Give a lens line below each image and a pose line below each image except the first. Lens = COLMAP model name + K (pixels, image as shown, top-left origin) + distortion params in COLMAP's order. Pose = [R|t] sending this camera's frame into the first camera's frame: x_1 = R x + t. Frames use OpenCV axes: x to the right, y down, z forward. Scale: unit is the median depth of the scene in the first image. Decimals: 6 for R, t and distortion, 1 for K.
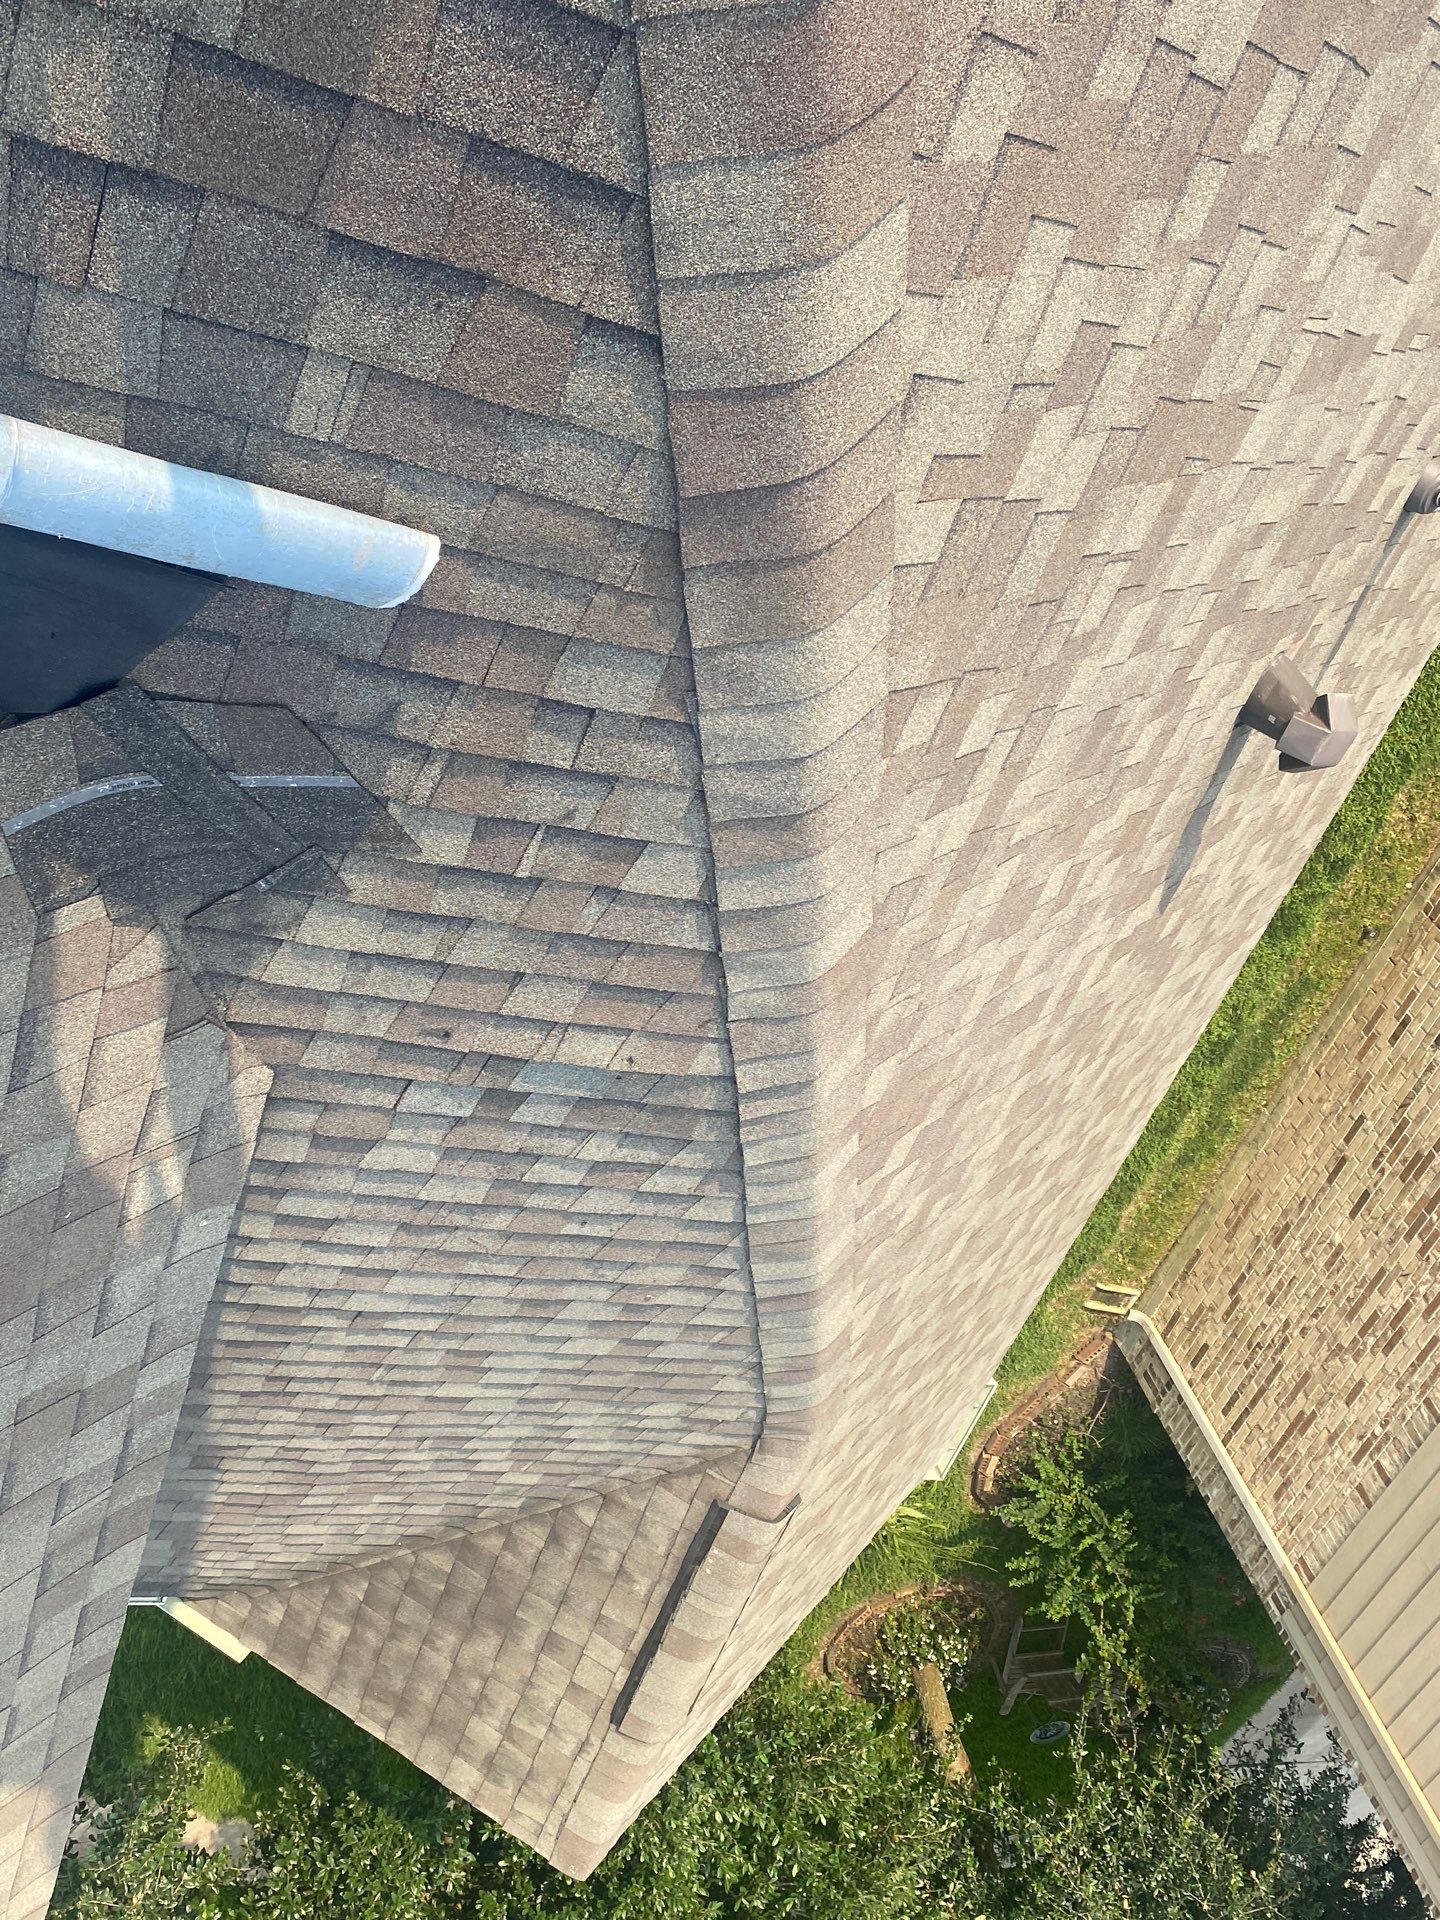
lens RADIAL K [[1766.1, 0, 756.7], [0, 1766.1, 965.3], [0, 0, 1]] dist [0.156243, -0.350319]
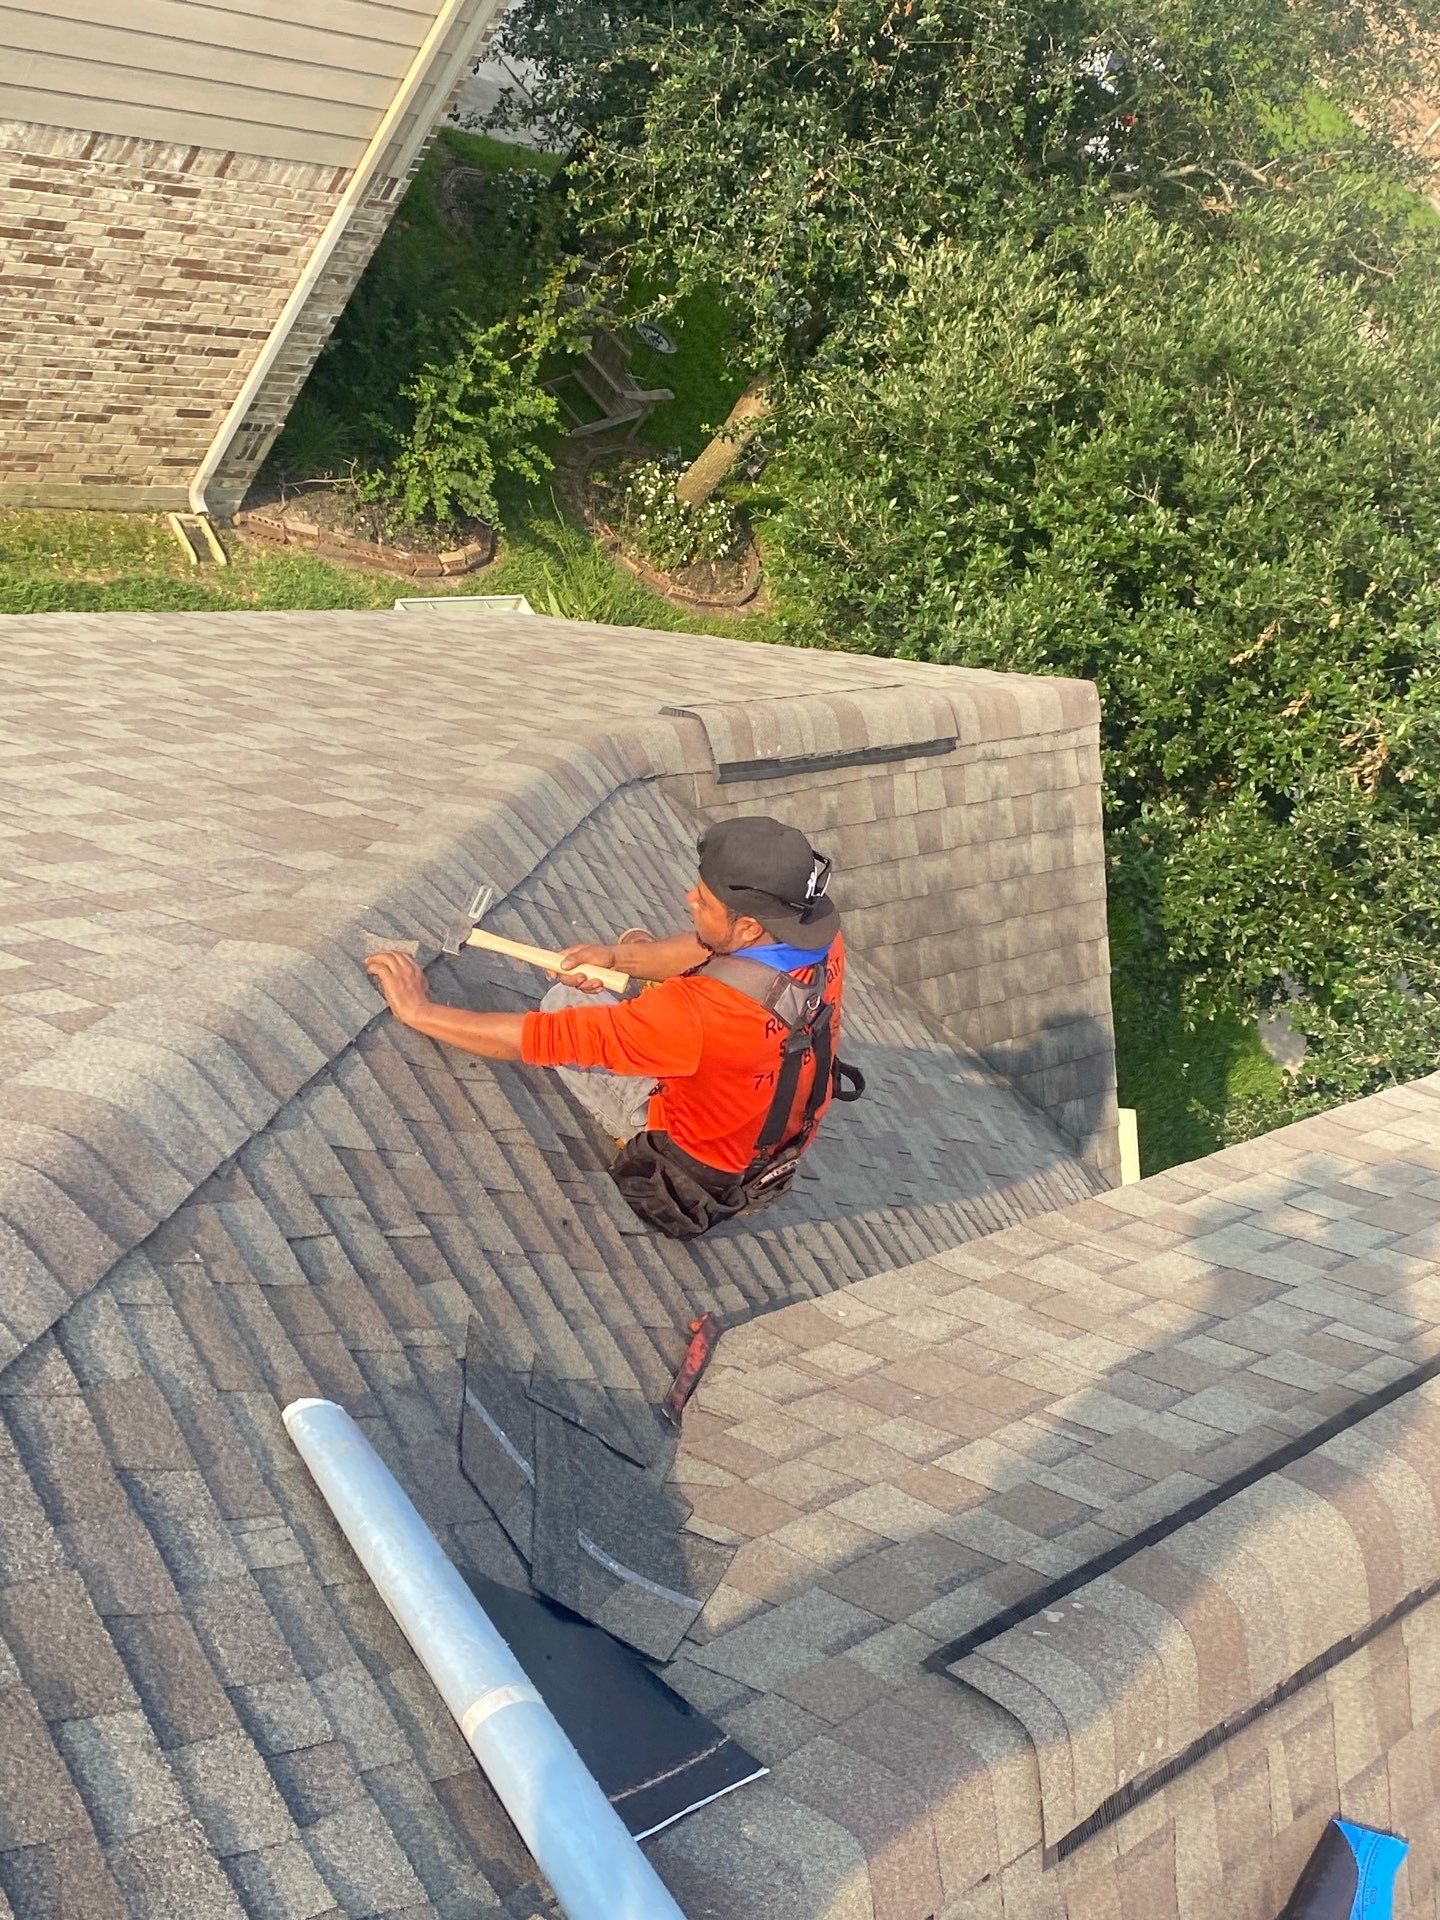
lens RADIAL K [[2349.0, 0, 739.0], [0, 2349.0, 952.8], [0, 0, 1]] dist [0.149464, -0.452663]
pose [[-0.576028, -0.812805, -0.086834, 0.002303], [0.767398, -0.574305, 0.285086, -0.043532], [-0.281589, 0.097581, 0.954561, -0.075436]]
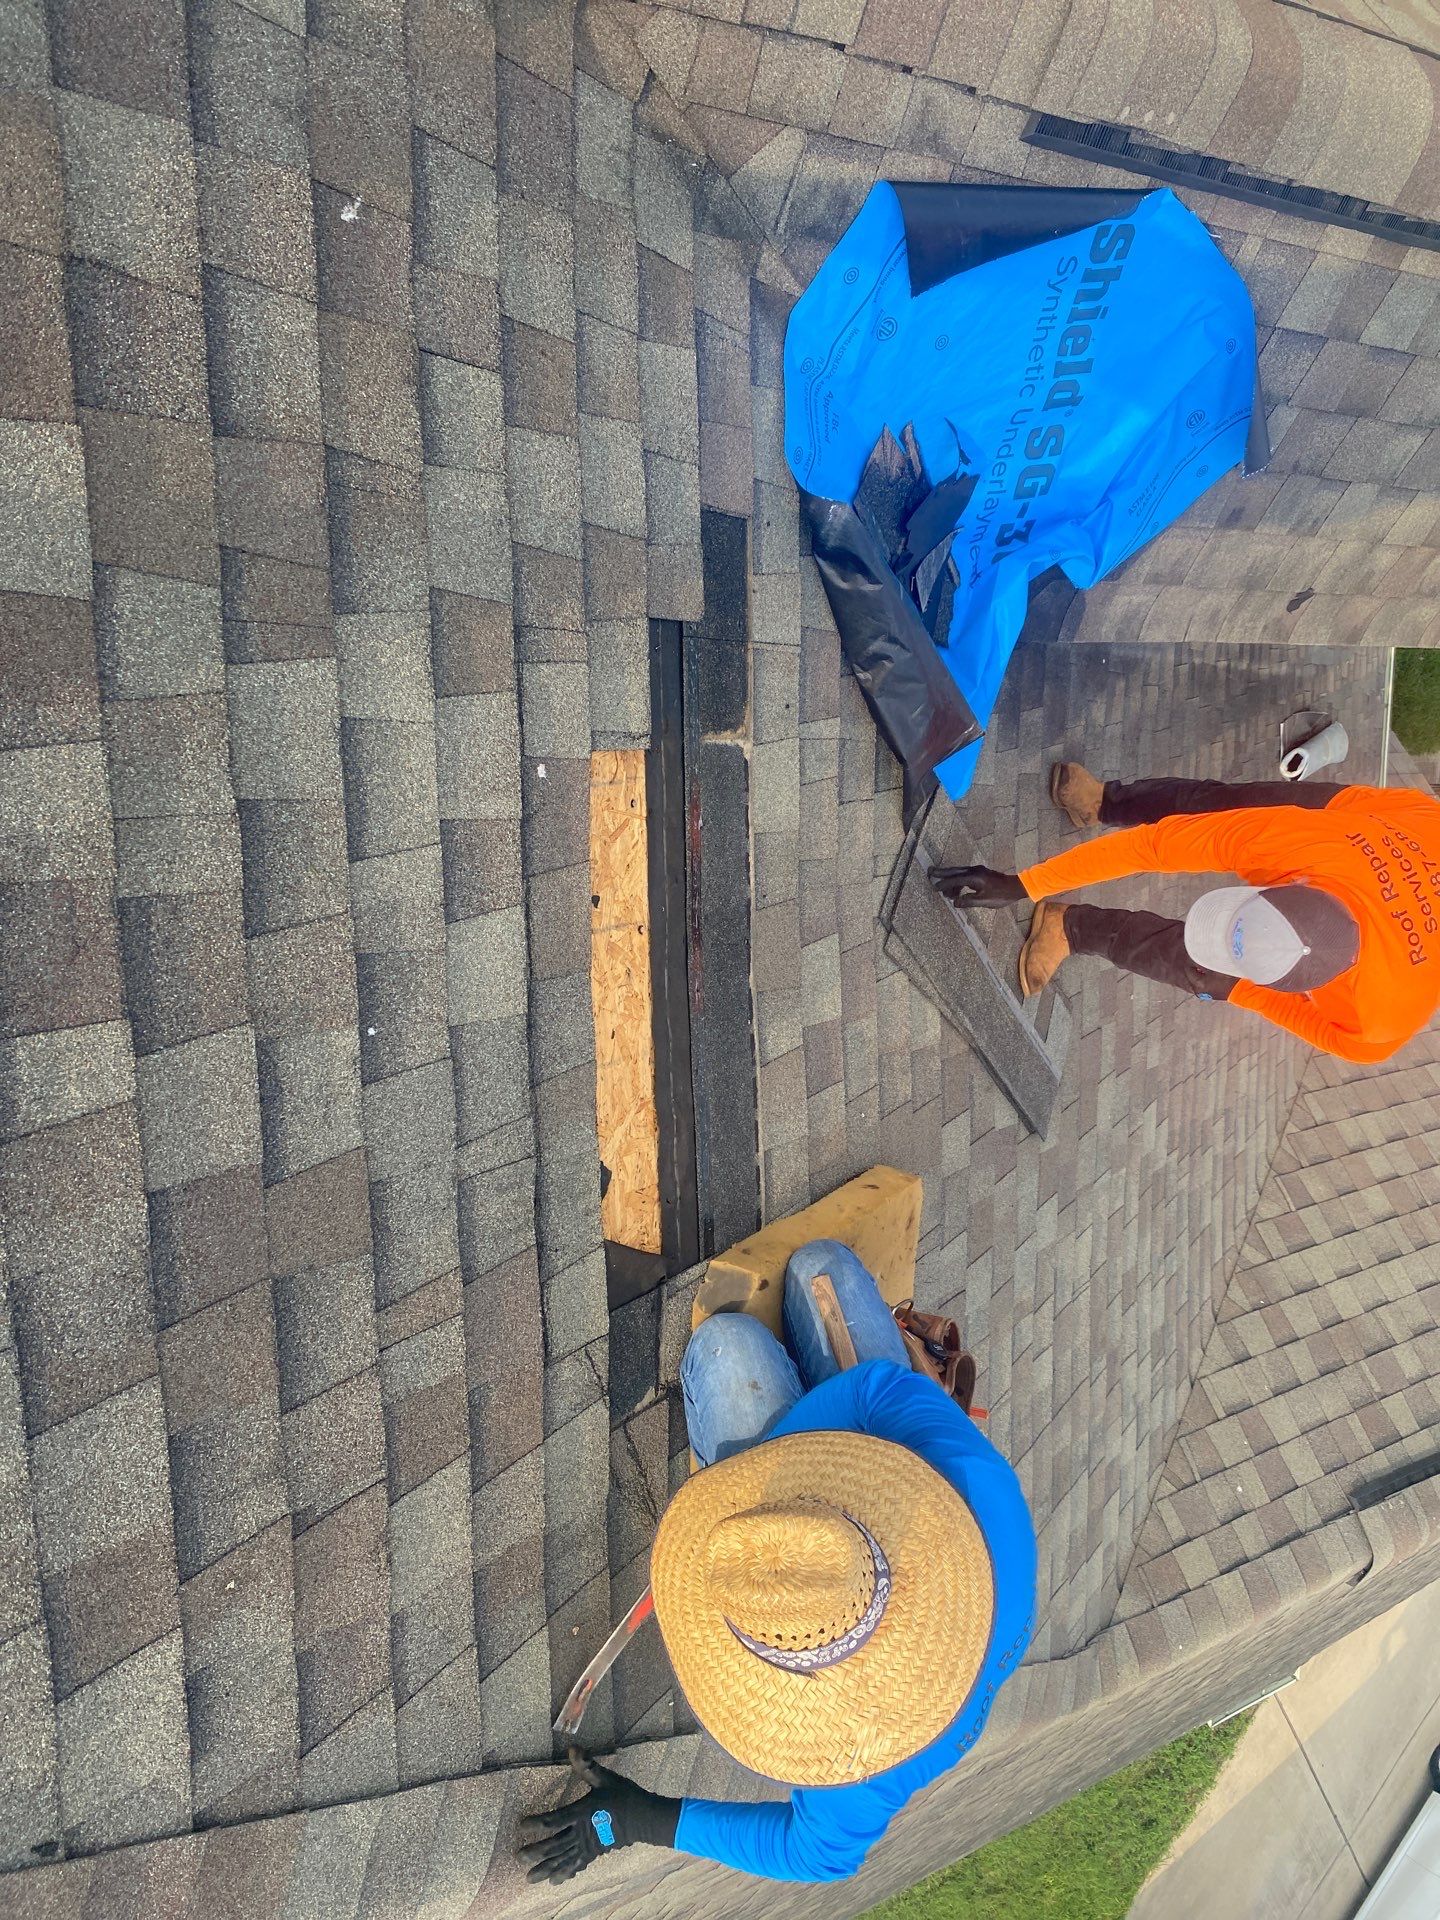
lens RADIAL K [[1453.9, 0, 741.8], [0, 1453.9, 953.8], [0, 0, 1]] dist [0.007879, -0.003530]
pose [[-0.170825, -0.818296, -0.548827, -0.091661], [0.985274, -0.137706, -0.101353, -0.033195], [0.007360, -0.558059, 0.829769, -0.044540]]
